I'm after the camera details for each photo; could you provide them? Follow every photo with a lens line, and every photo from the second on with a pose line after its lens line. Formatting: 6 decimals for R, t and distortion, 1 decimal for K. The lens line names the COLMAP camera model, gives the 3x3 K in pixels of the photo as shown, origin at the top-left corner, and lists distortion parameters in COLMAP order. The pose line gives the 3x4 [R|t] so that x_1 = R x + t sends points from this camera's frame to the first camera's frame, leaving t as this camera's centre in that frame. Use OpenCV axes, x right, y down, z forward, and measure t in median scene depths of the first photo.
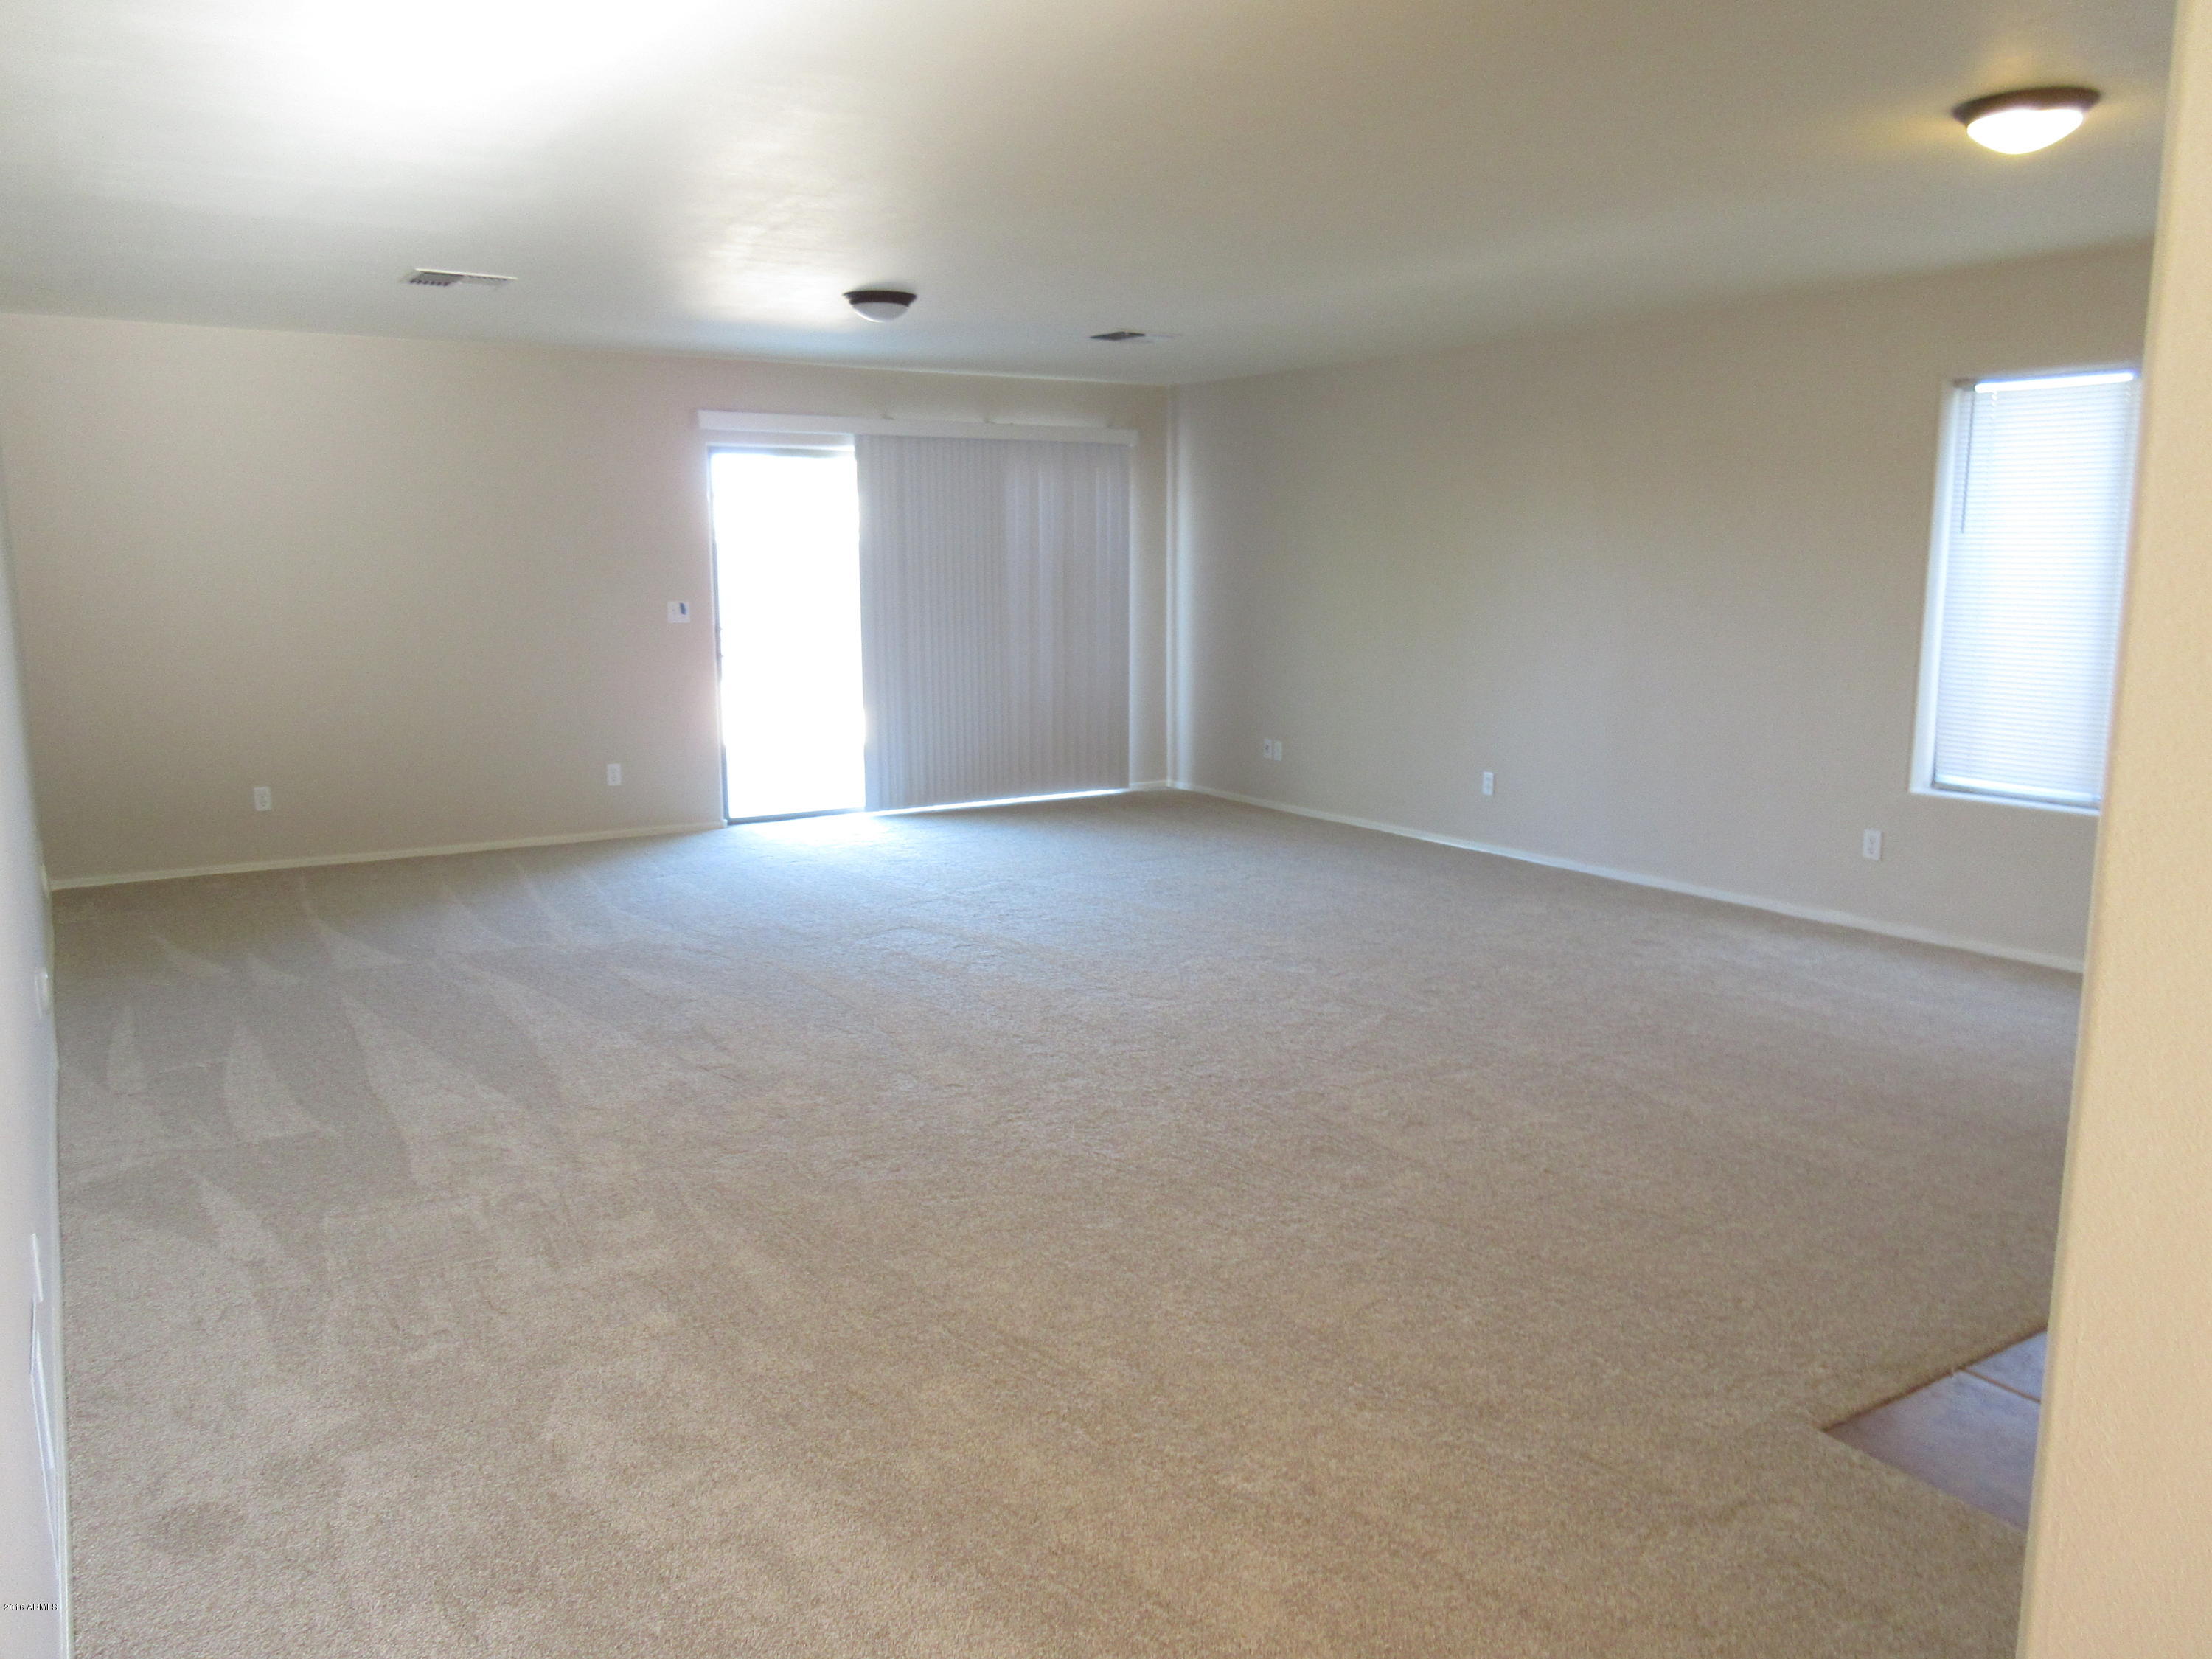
lens RADIAL K [[1653.8, 0, 1089.0], [0, 1653.8, 834.9], [0, 0, 1]] dist [-0.007891, 0.012426]
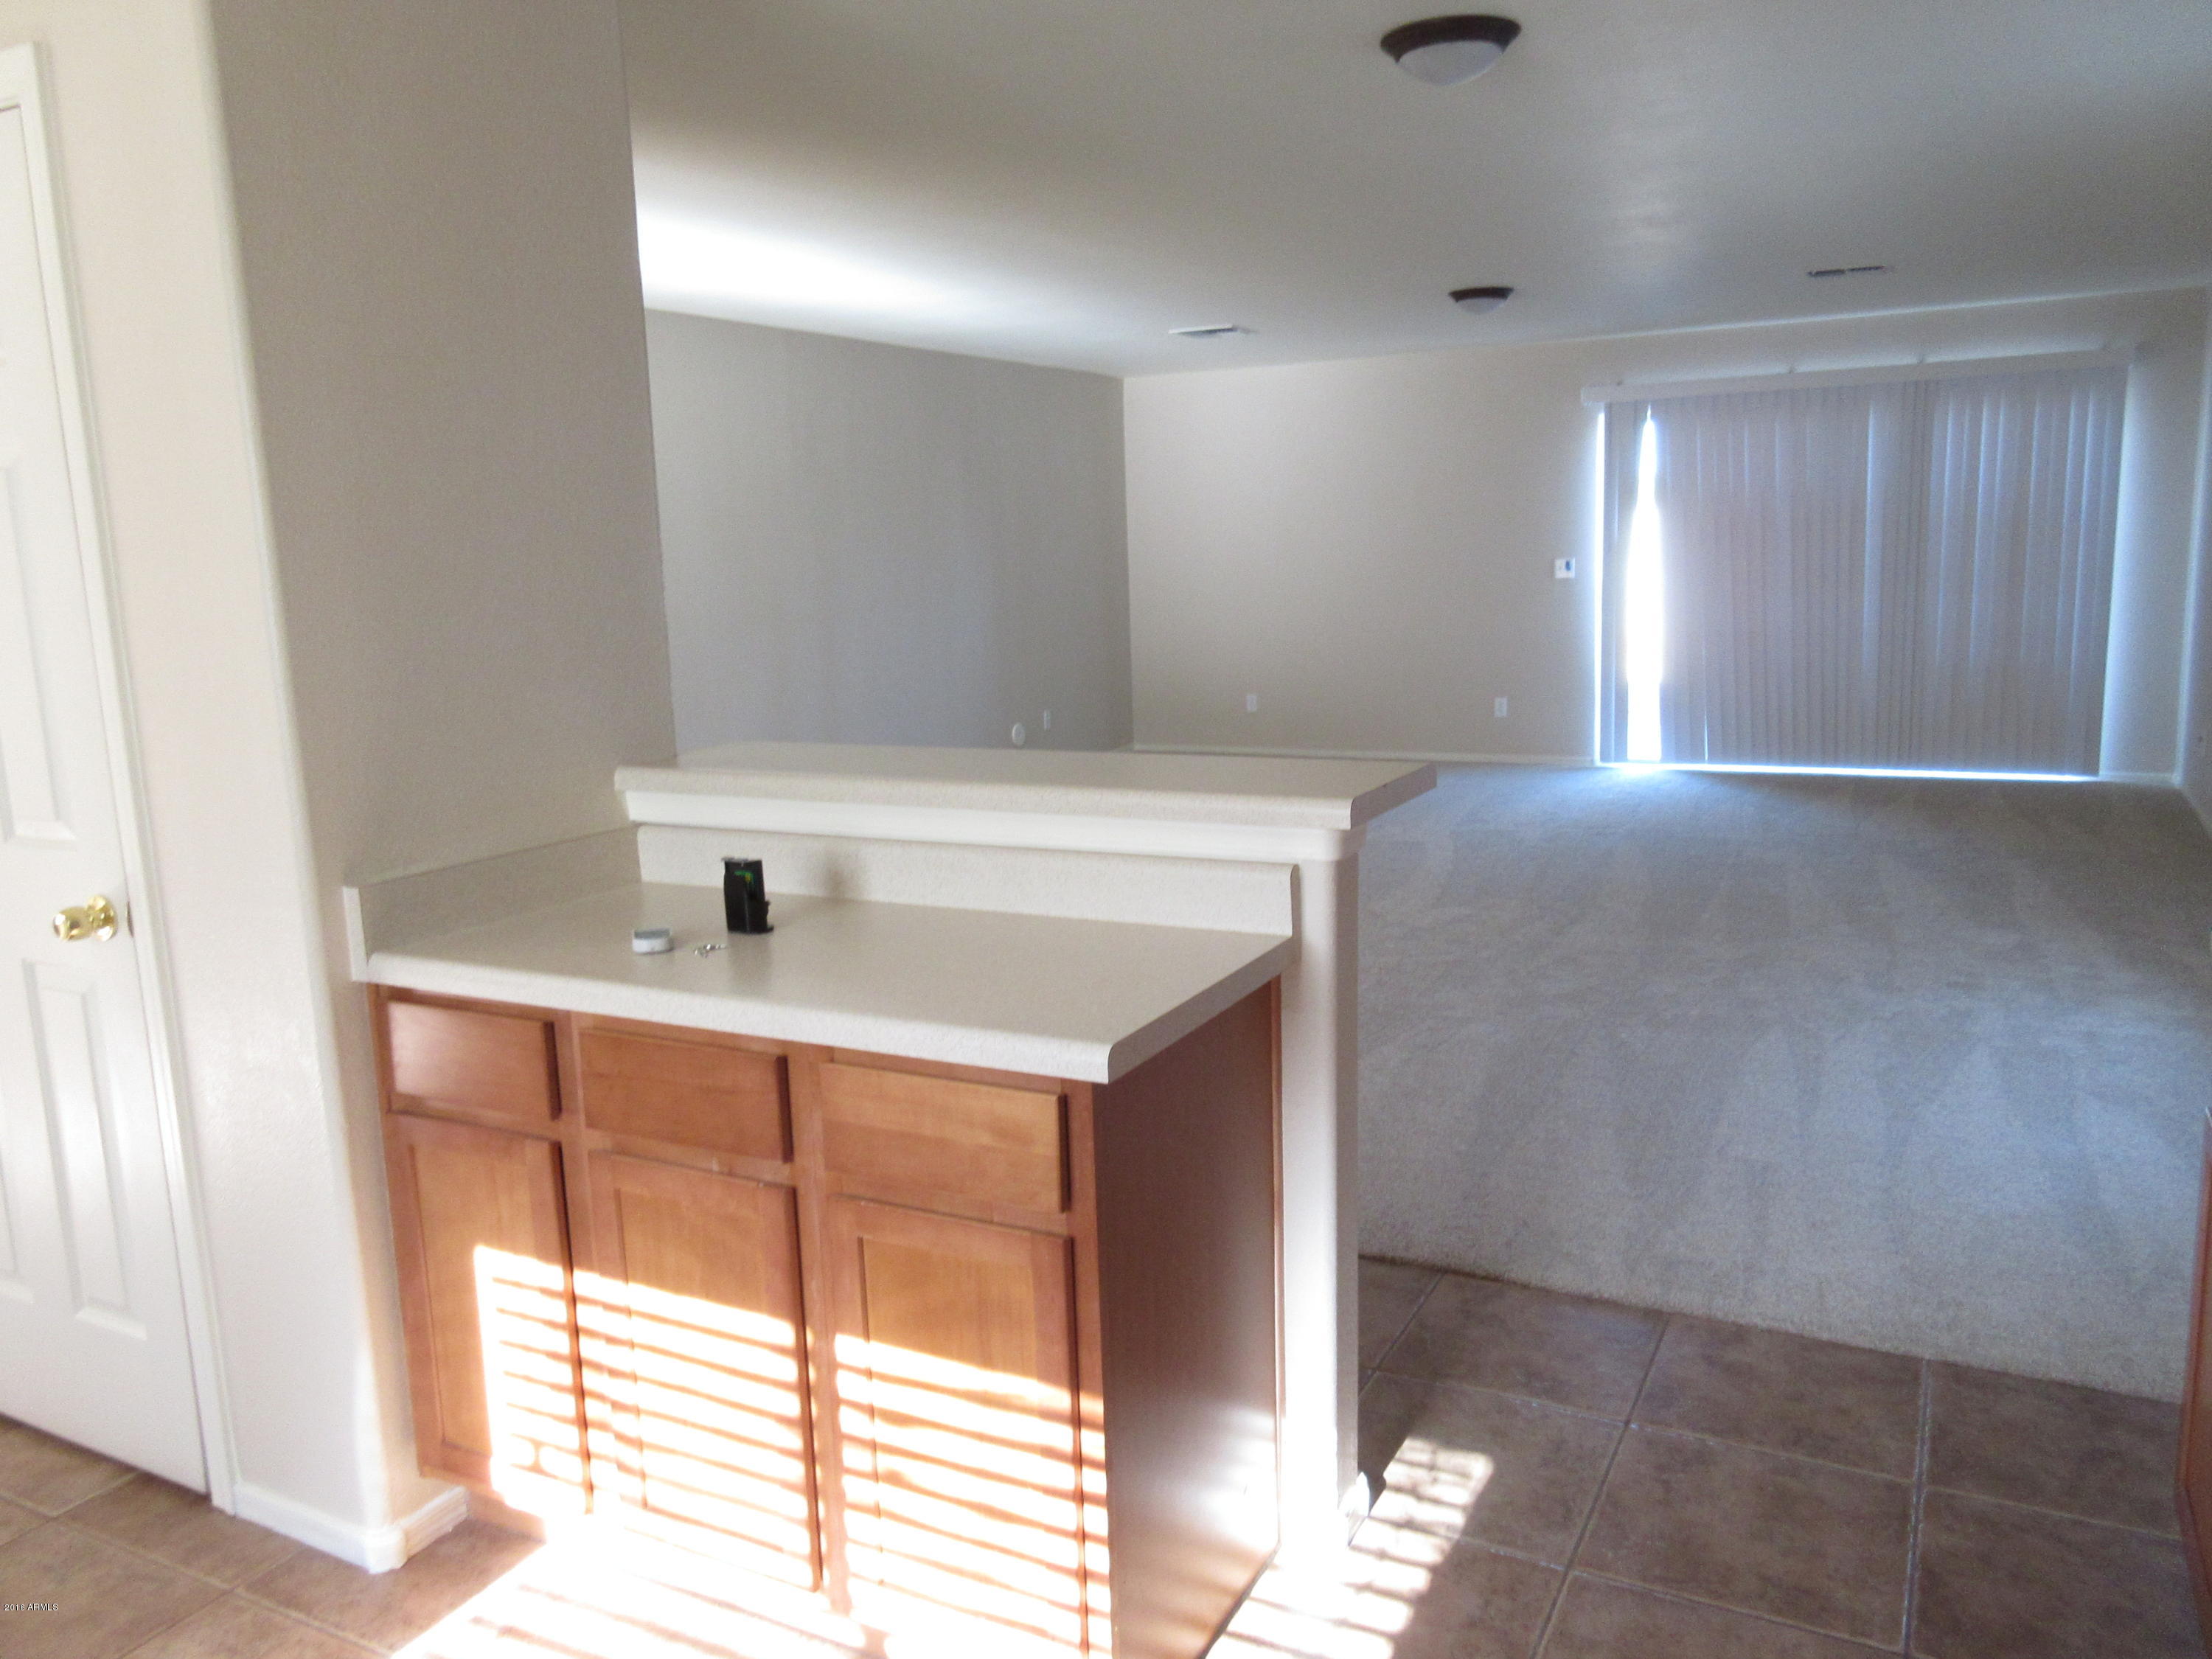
lens RADIAL K [[1653.8, 0, 1099.1], [0, 1653.8, 839.4], [0, 0, 1]] dist [-0.007891, 0.012426]
pose [[0.499570, 0.139539, -0.854961, 0.565097], [-0.108850, 0.989231, 0.097850, -0.026249], [0.859408, 0.044180, 0.509379, 0.152405]]
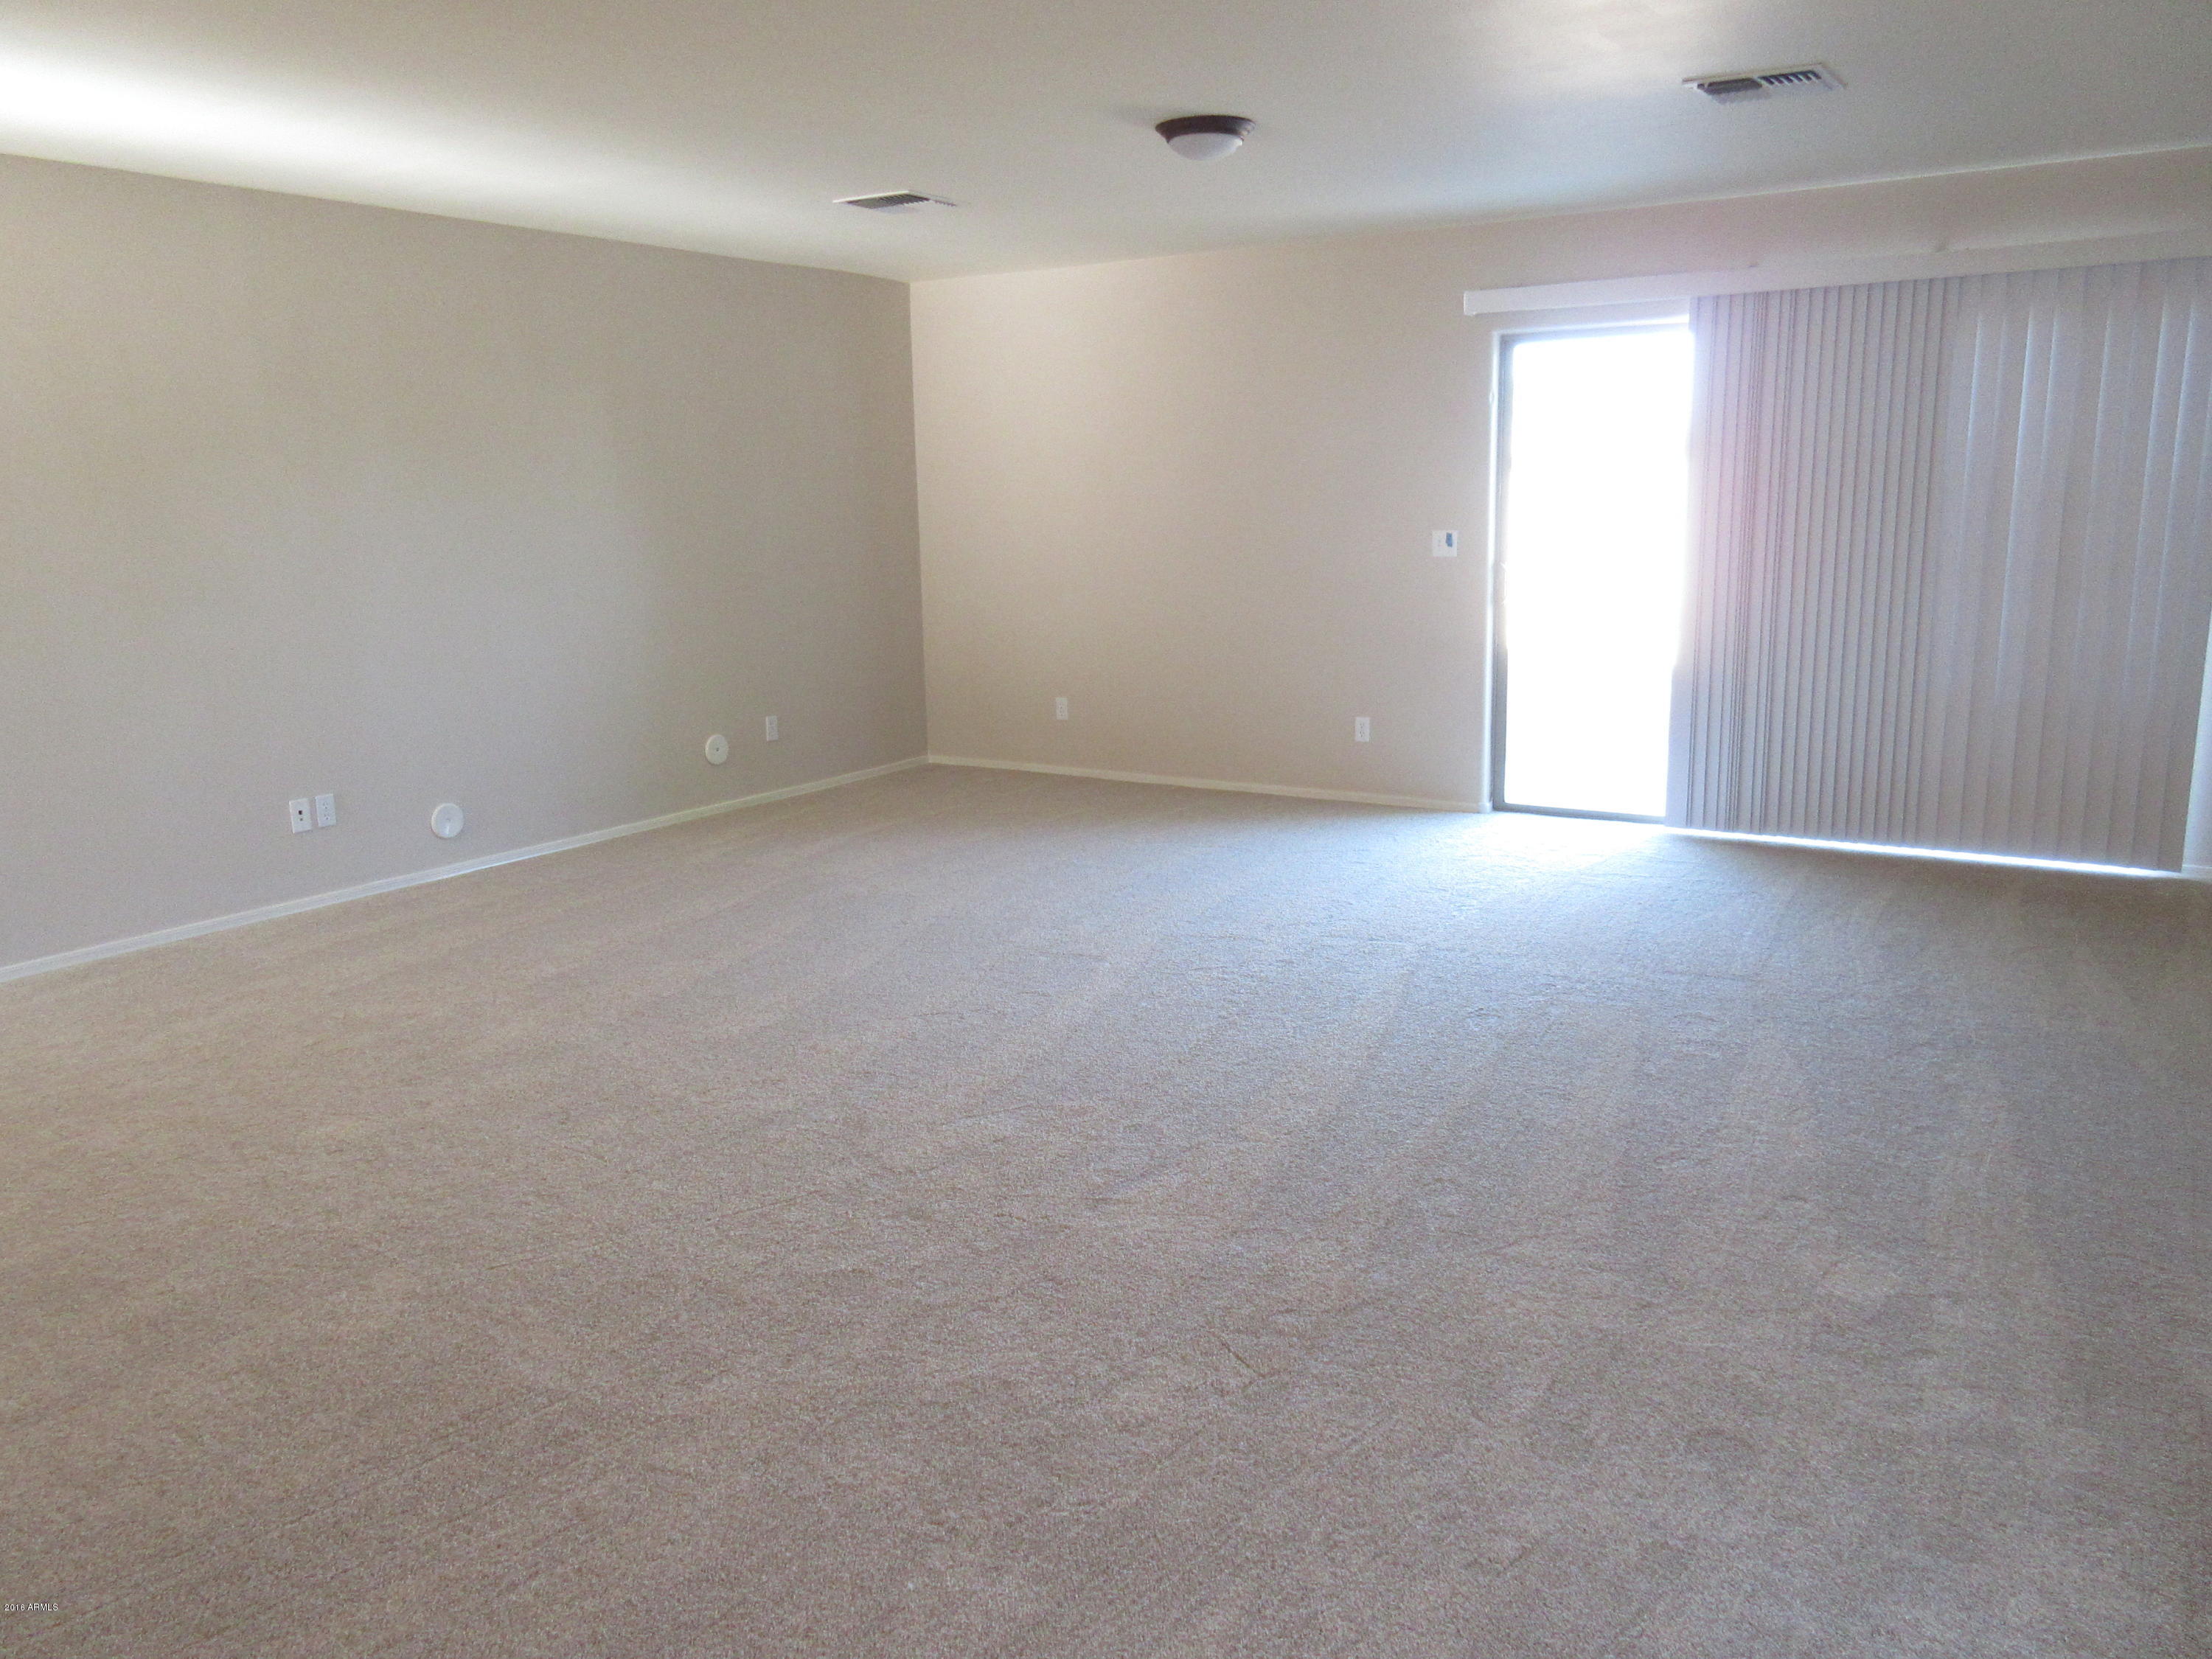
lens RADIAL K [[1653.8, 0, 1102.8], [0, 1653.8, 832.8], [0, 0, 1]] dist [-0.007891, 0.012426]
pose [[0.426221, 0.178887, -0.886755, 0.420048], [-0.132544, 0.982023, 0.134399, -0.078573], [0.894856, 0.060250, 0.442269, 0.474693]]
